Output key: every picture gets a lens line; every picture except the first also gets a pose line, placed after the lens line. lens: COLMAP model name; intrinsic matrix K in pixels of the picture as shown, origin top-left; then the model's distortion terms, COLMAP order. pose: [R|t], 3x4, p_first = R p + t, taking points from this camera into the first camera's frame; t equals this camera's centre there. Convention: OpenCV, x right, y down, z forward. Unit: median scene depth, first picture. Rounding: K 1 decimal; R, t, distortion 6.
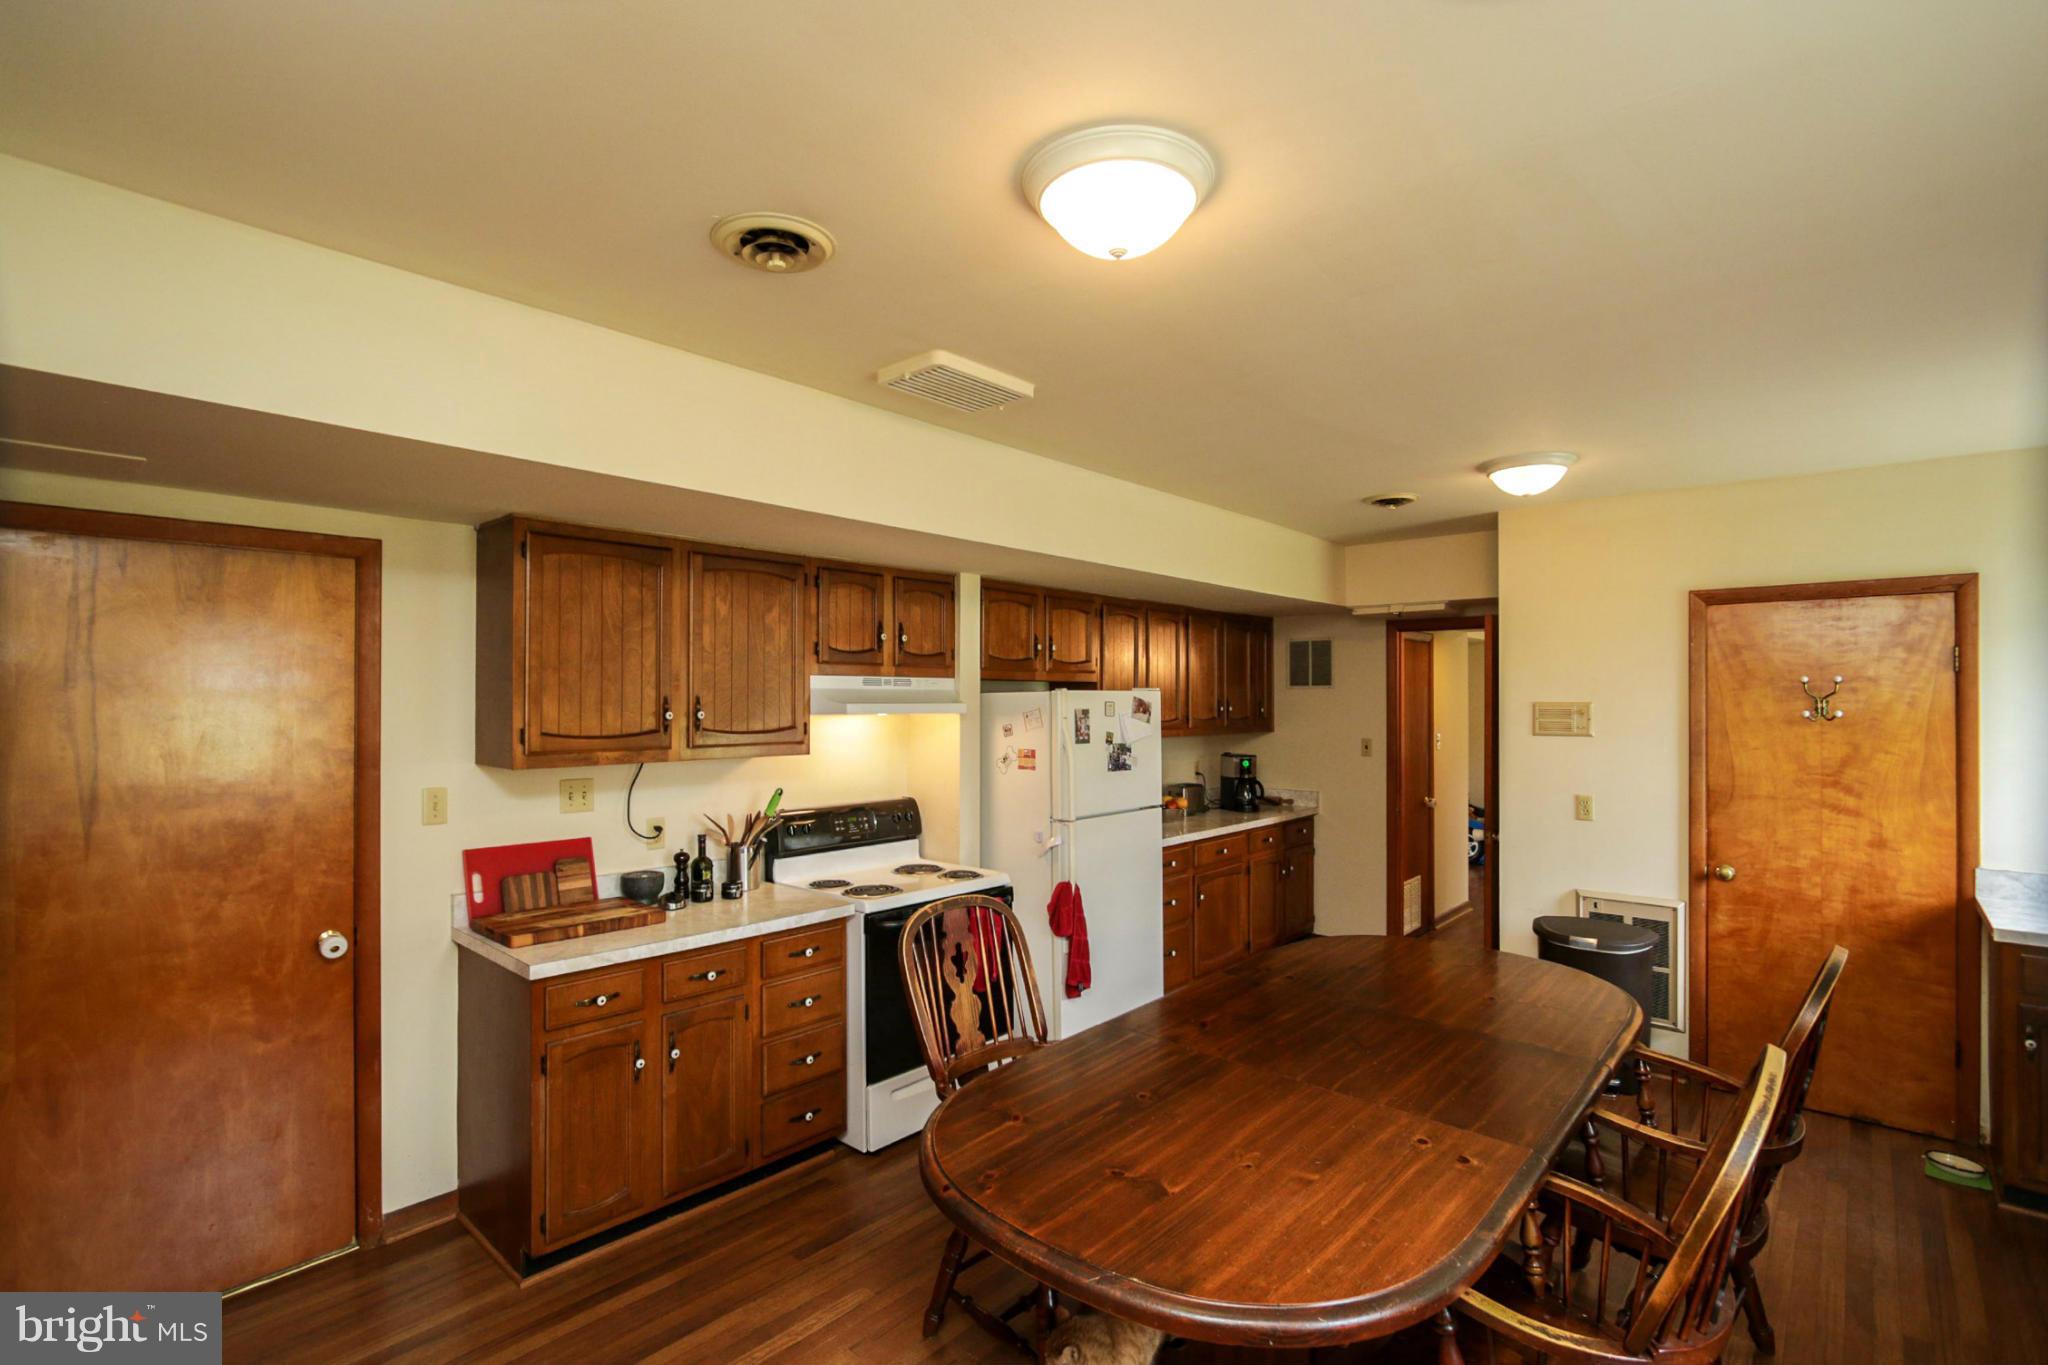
lens RADIAL K [[934.2, 0, 1023.5], [0, 934.2, 693.8], [0, 0, 1]] dist [-0.012710, 0.000316]
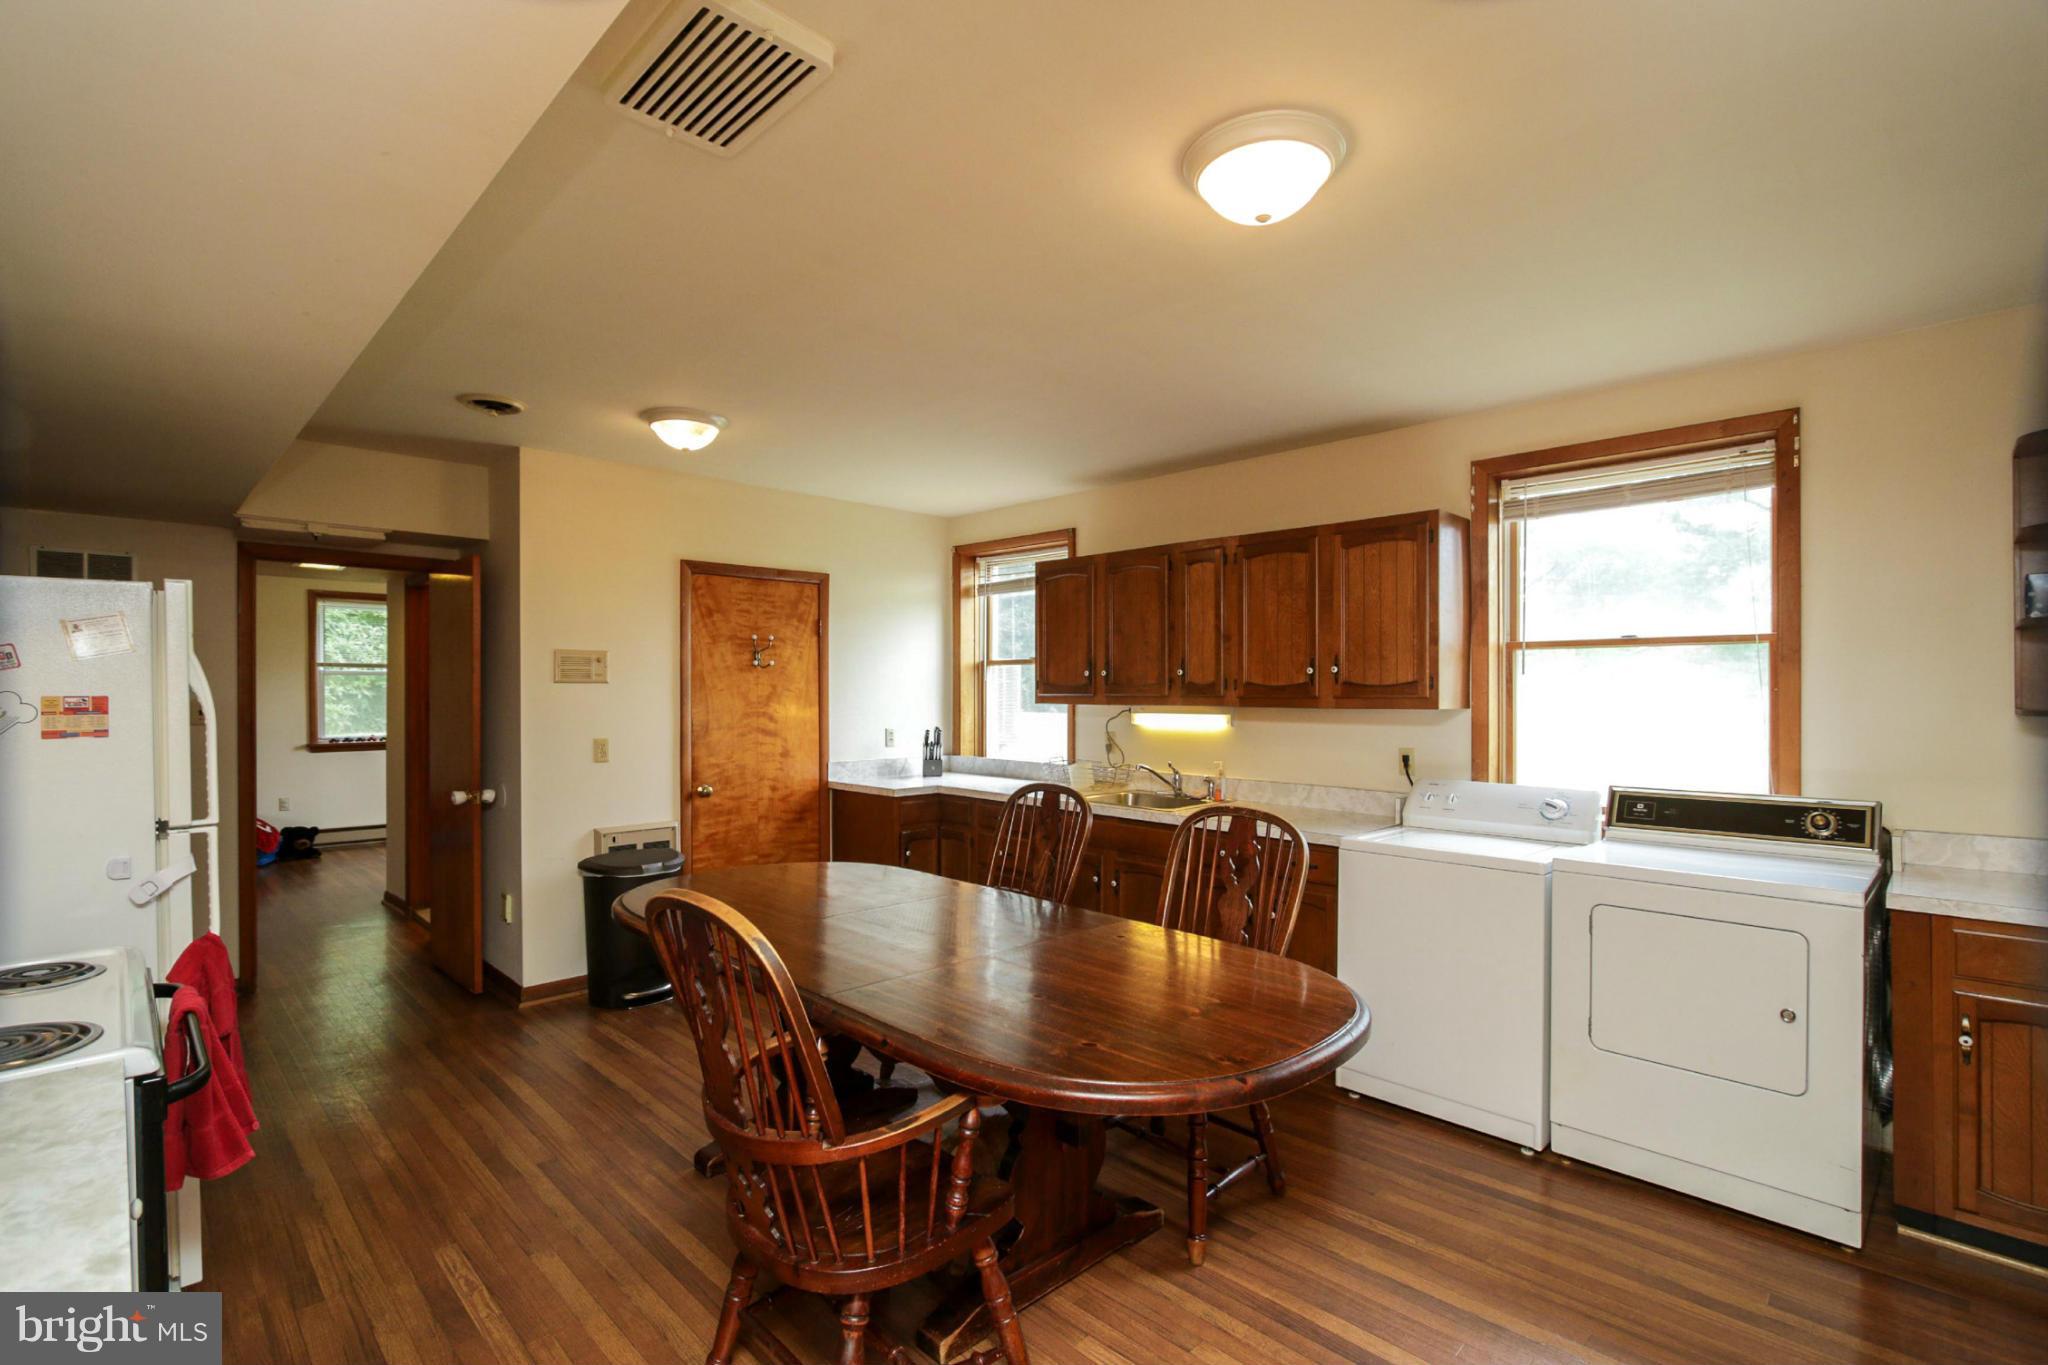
lens RADIAL K [[956.7, 0, 1024.0], [0, 956.7, 682.5], [0, 0, 1]] dist [0.000623, 0.000154]
pose [[0.049221, 0.009381, 0.998744, -0.507035], [-0.008047, 0.999927, -0.008995, 0.056230], [-0.998755, -0.007594, 0.049293, 0.510138]]
